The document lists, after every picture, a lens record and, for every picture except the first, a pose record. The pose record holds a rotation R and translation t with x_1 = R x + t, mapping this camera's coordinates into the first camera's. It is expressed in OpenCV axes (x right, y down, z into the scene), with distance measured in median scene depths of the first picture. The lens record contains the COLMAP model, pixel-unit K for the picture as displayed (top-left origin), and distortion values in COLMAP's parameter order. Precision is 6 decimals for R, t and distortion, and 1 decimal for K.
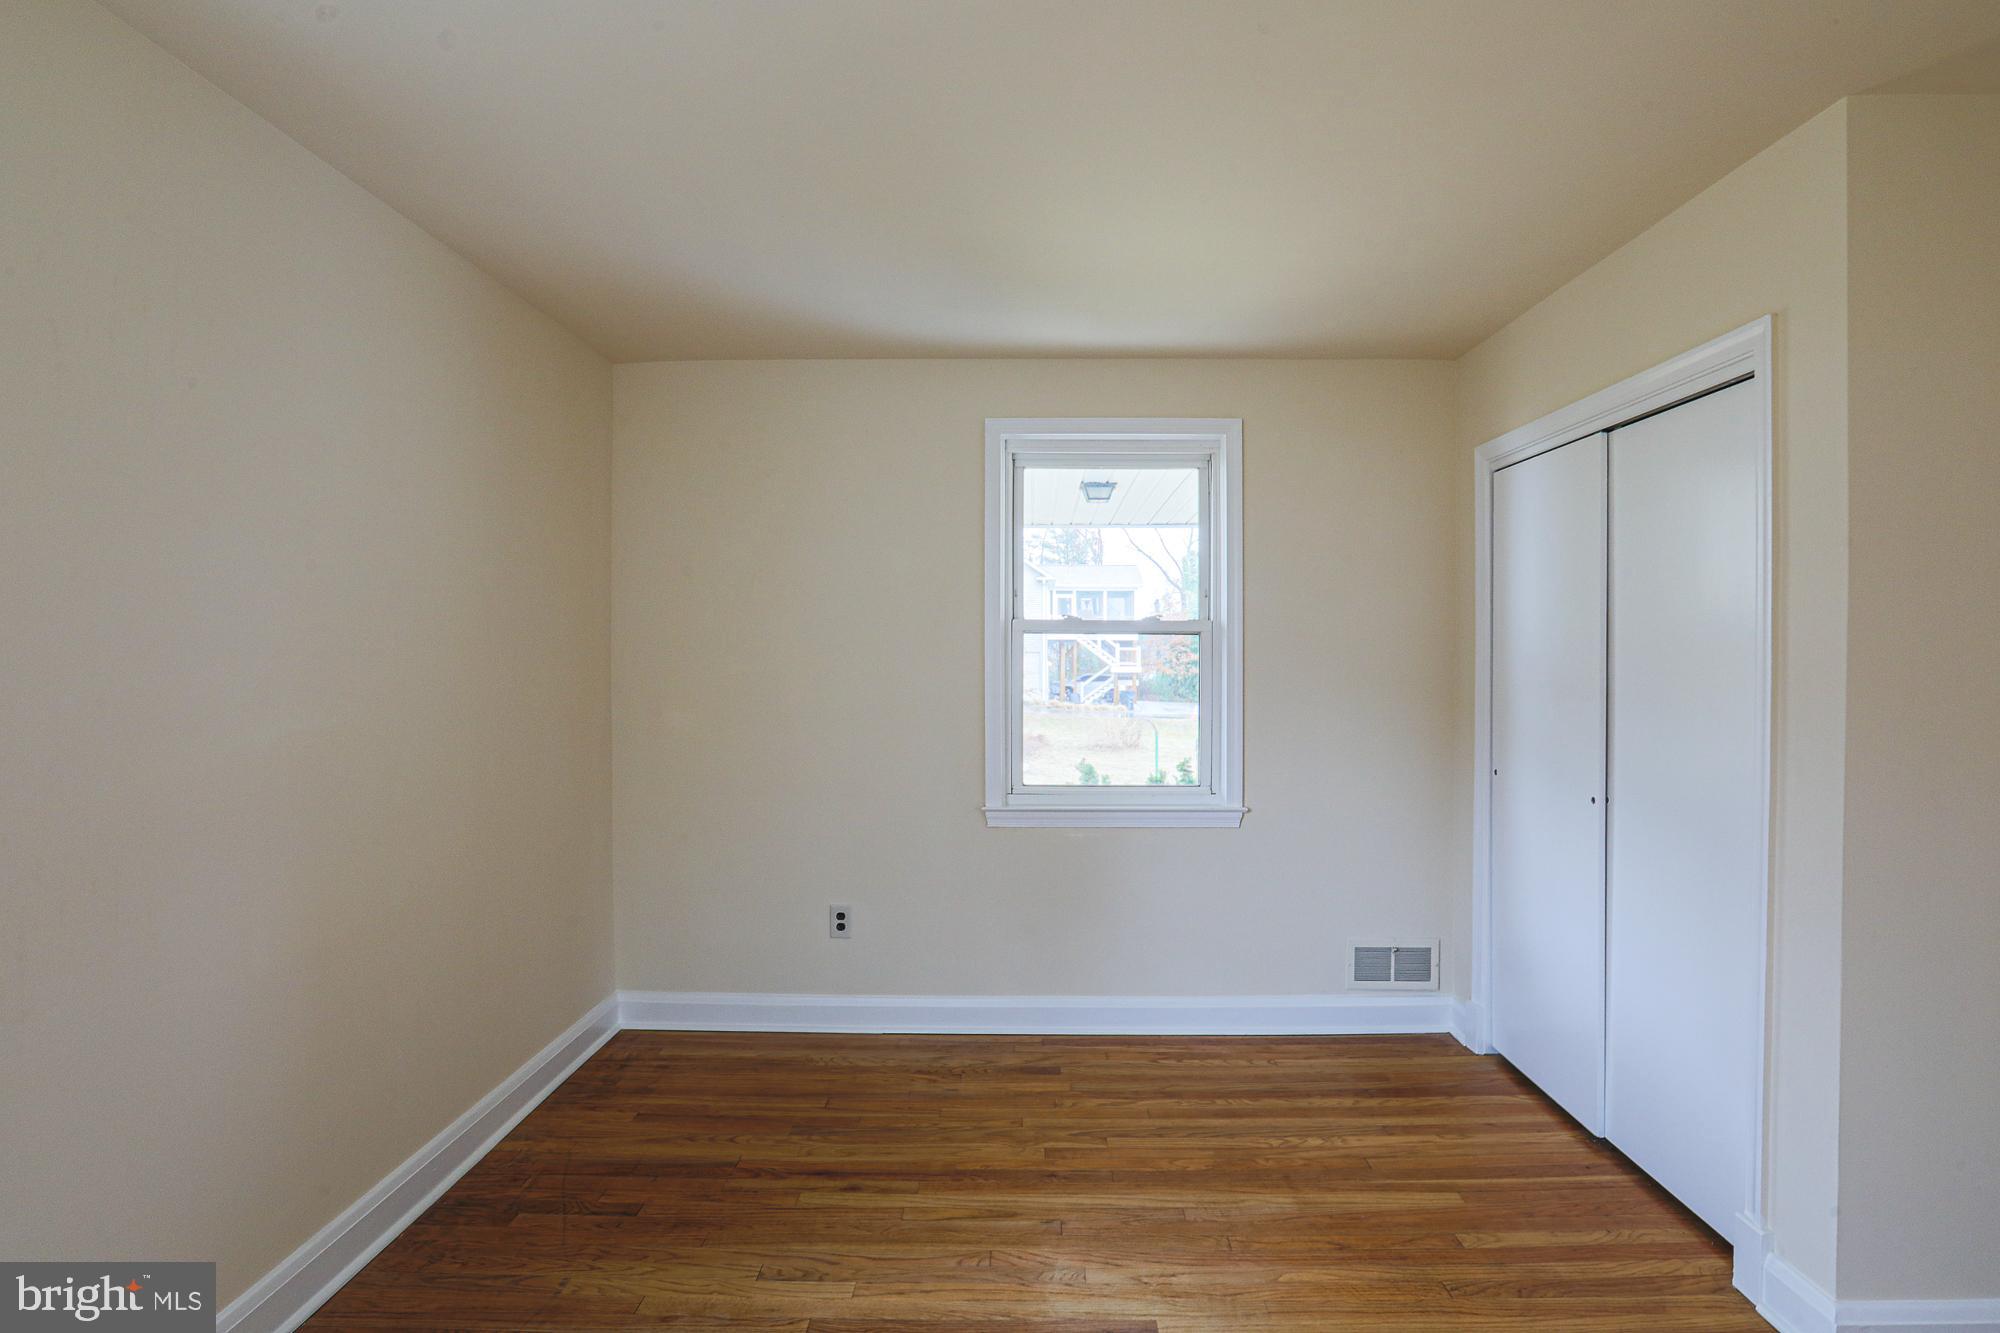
lens RADIAL K [[948.2, 0, 1009.1], [0, 948.2, 654.8], [0, 0, 1]] dist [-0.061494, 0.022256]
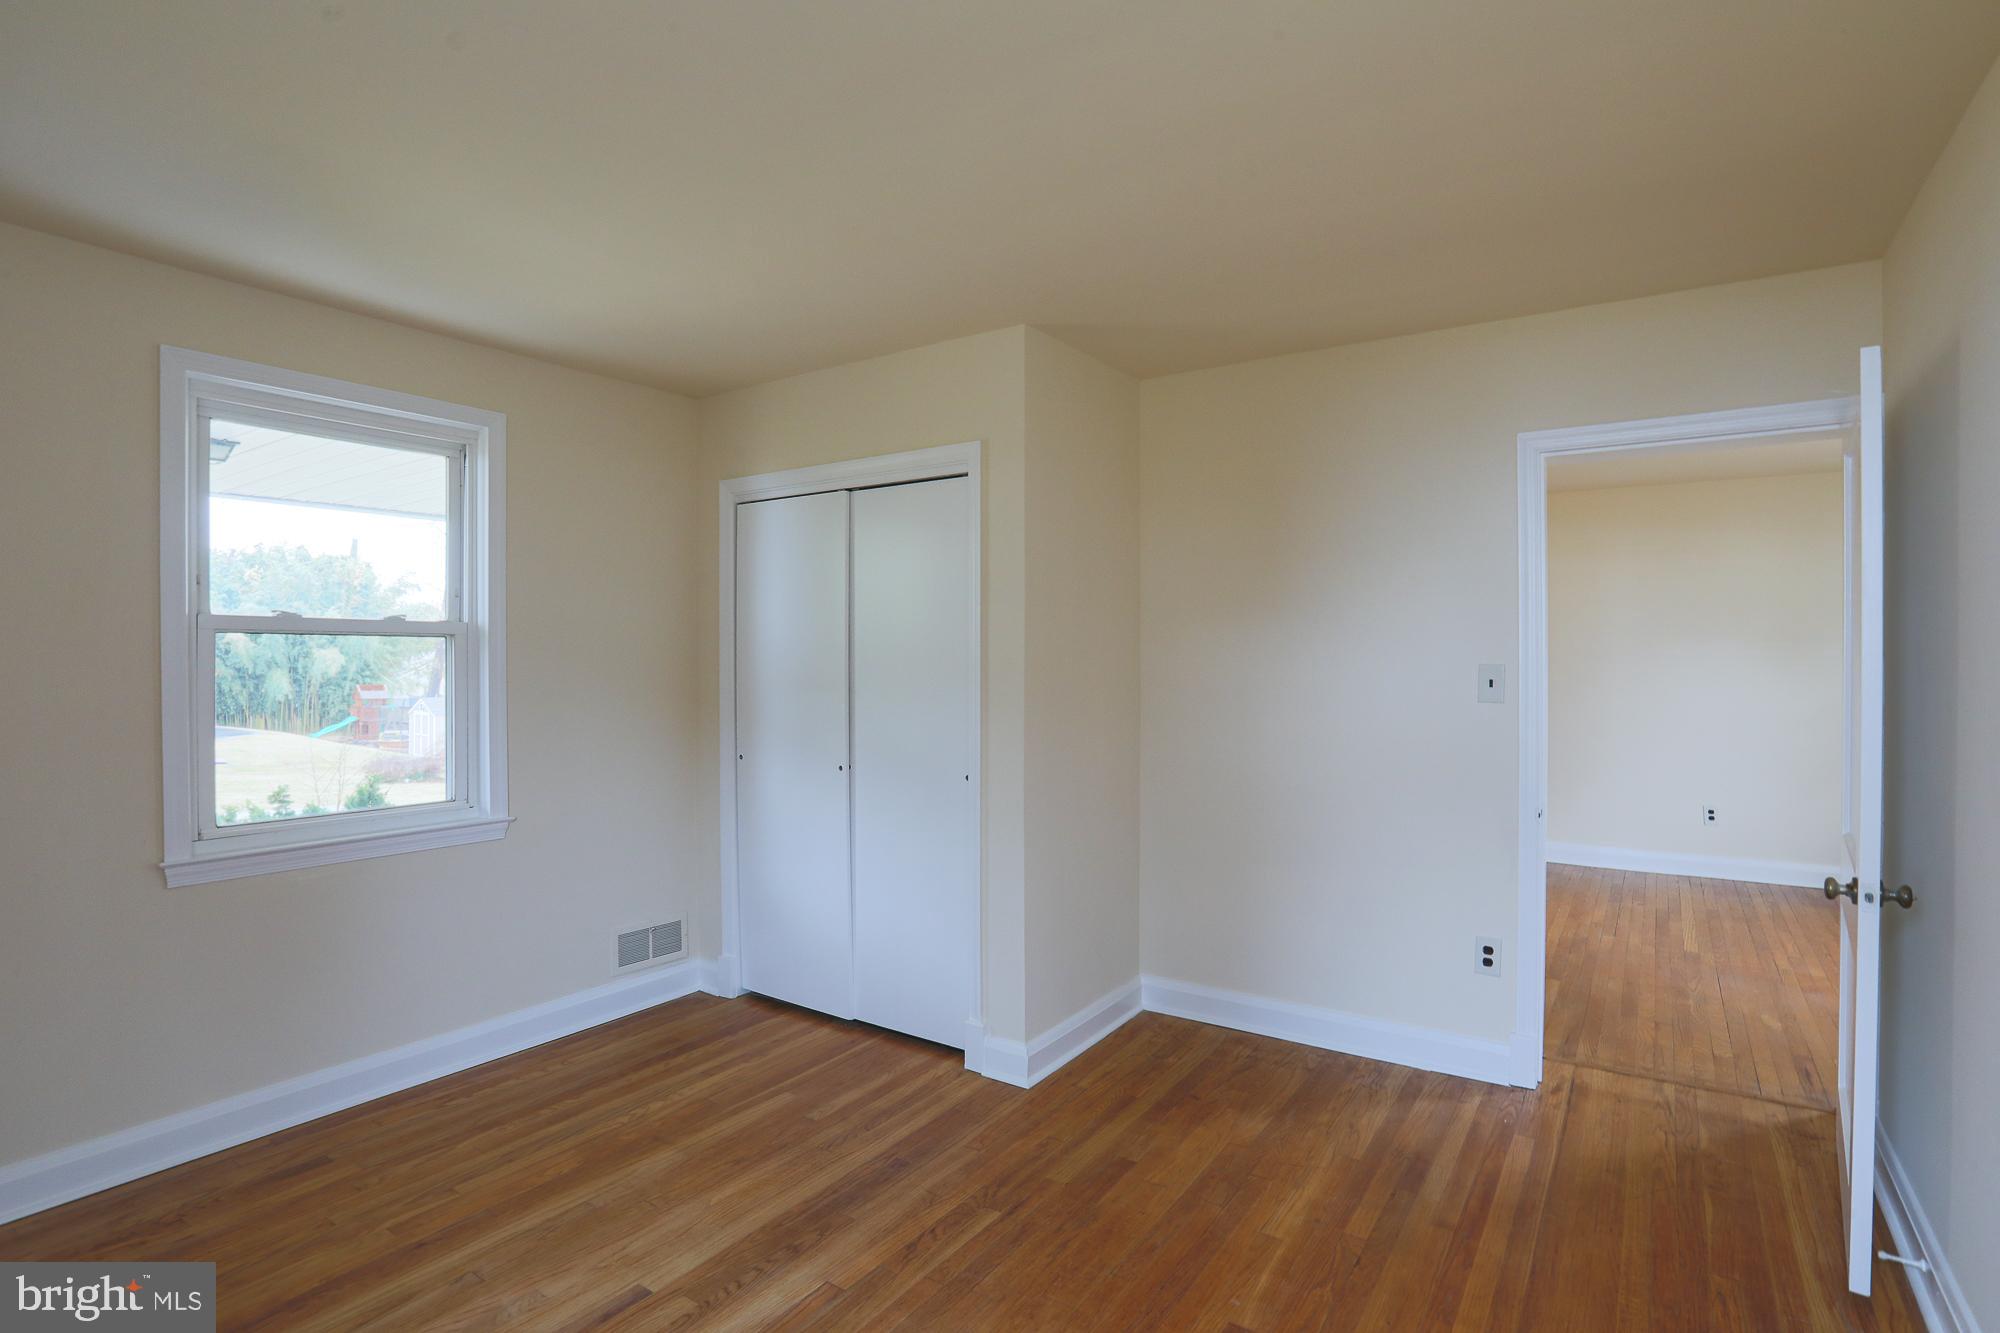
lens RADIAL K [[964.4, 0, 1064.4], [0, 964.4, 661.0], [0, 0, 1]] dist [-0.052027, 0.015397]
pose [[0.519342, -0.003457, 0.854559, -0.339839], [0.002889, 0.999993, 0.002290, 0.001887], [-0.854561, 0.001279, 0.519349, 0.012609]]
